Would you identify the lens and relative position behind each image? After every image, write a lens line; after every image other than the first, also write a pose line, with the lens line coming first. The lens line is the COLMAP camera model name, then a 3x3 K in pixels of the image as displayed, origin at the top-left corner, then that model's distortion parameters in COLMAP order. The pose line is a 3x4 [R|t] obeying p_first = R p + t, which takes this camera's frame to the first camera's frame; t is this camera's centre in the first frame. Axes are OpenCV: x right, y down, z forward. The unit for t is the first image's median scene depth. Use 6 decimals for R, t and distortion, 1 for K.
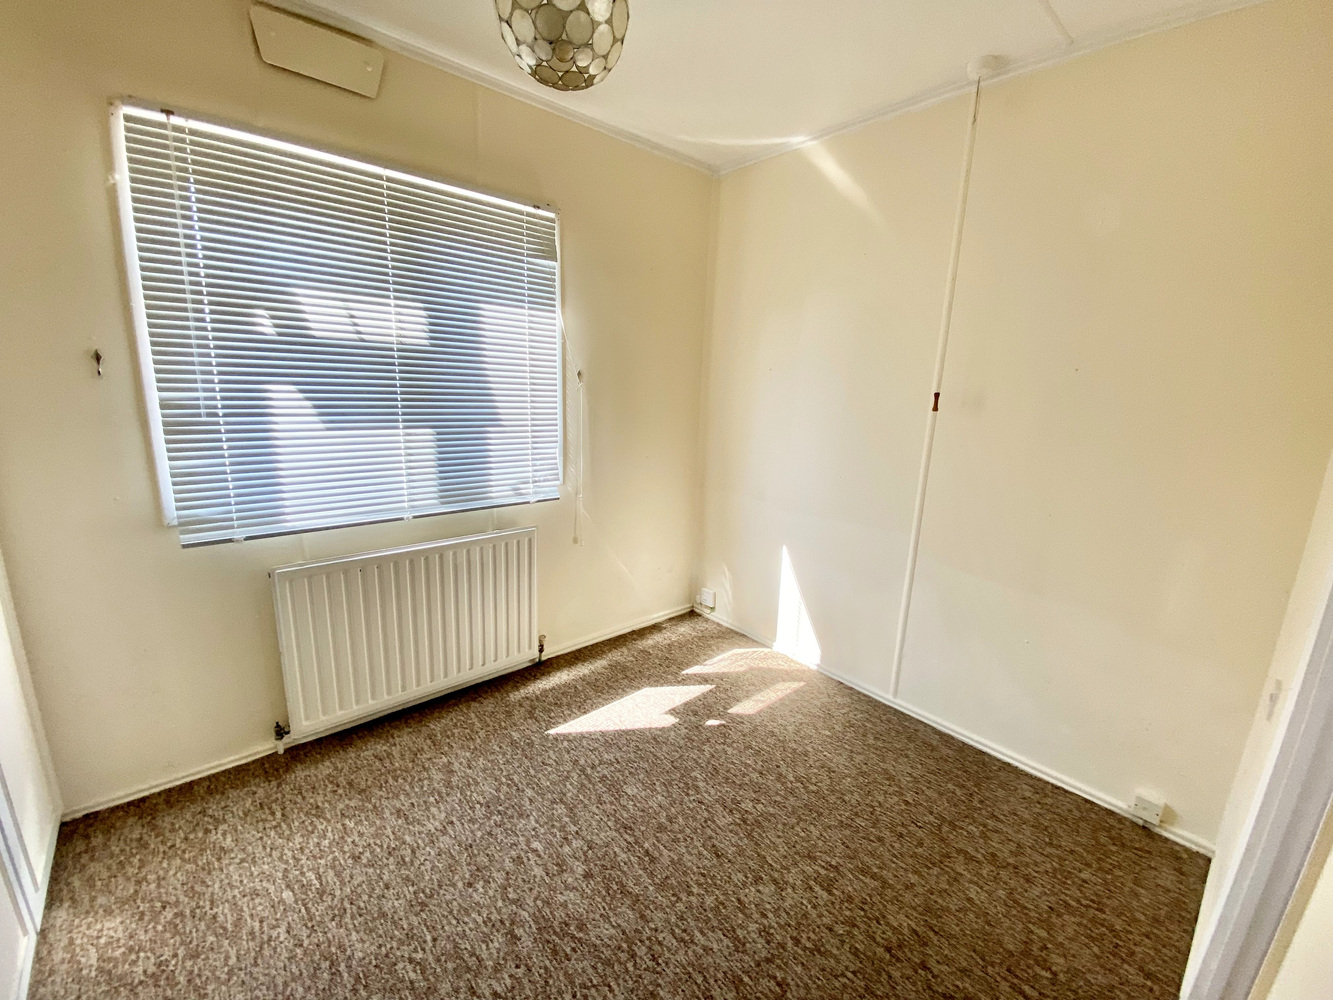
lens RADIAL K [[534.4, 0, 666.5], [0, 534.4, 500.0], [0, 0, 1]] dist [0.000428, -0.011741]
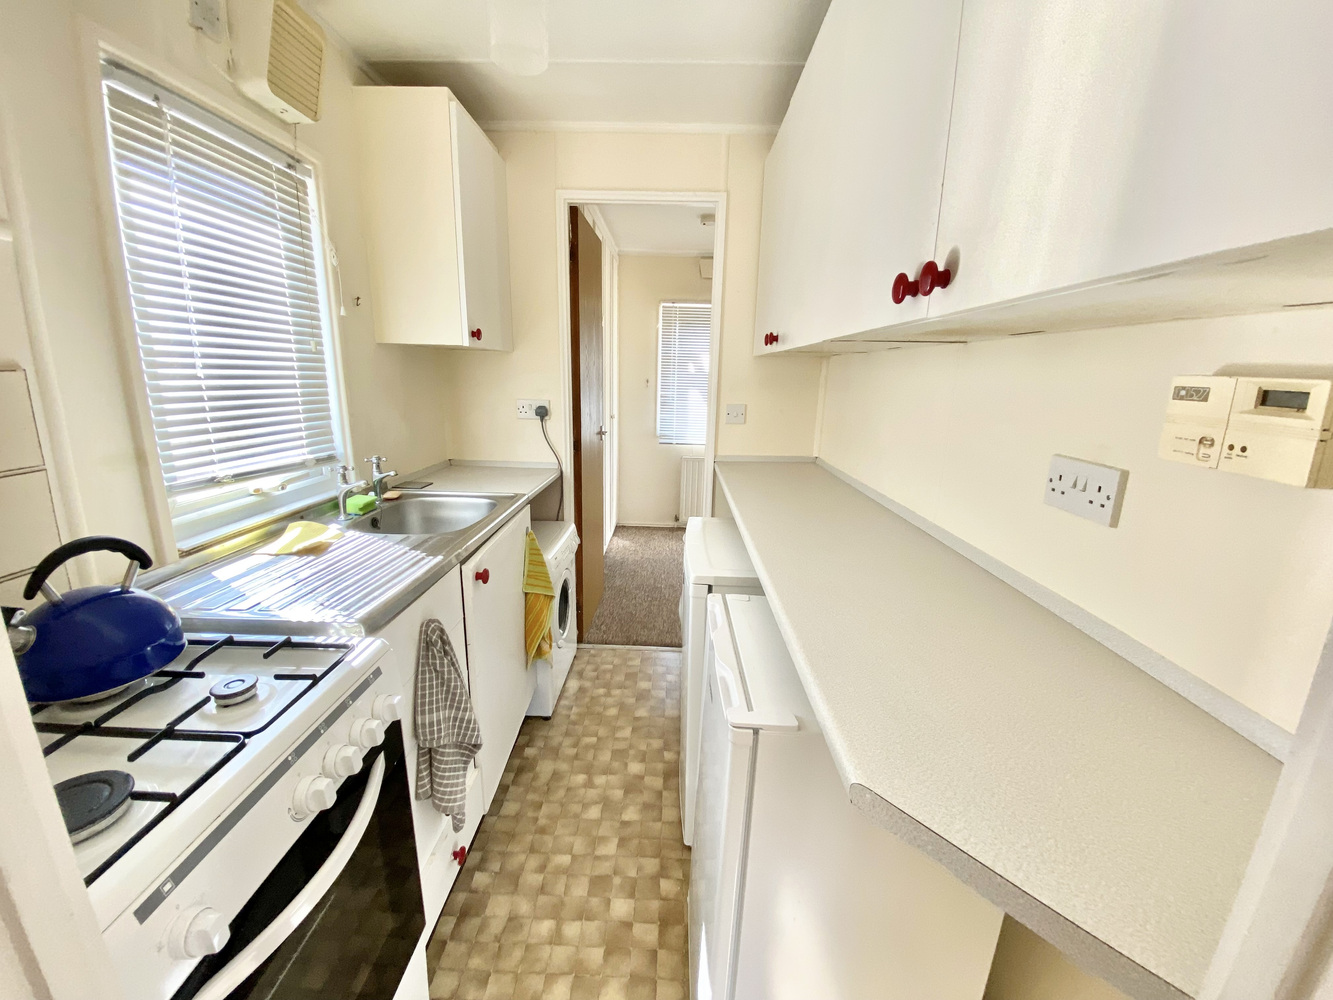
lens RADIAL K [[527.8, 0, 666.5], [0, 527.8, 500.0], [0, 0, 1]] dist [0.000504, 0.000021]
pose [[0.735810, 0.129838, -0.664624, 1.285391], [-0.139983, 0.989412, 0.038311, 0.317617], [0.662562, 0.064847, 0.746195, -1.328284]]
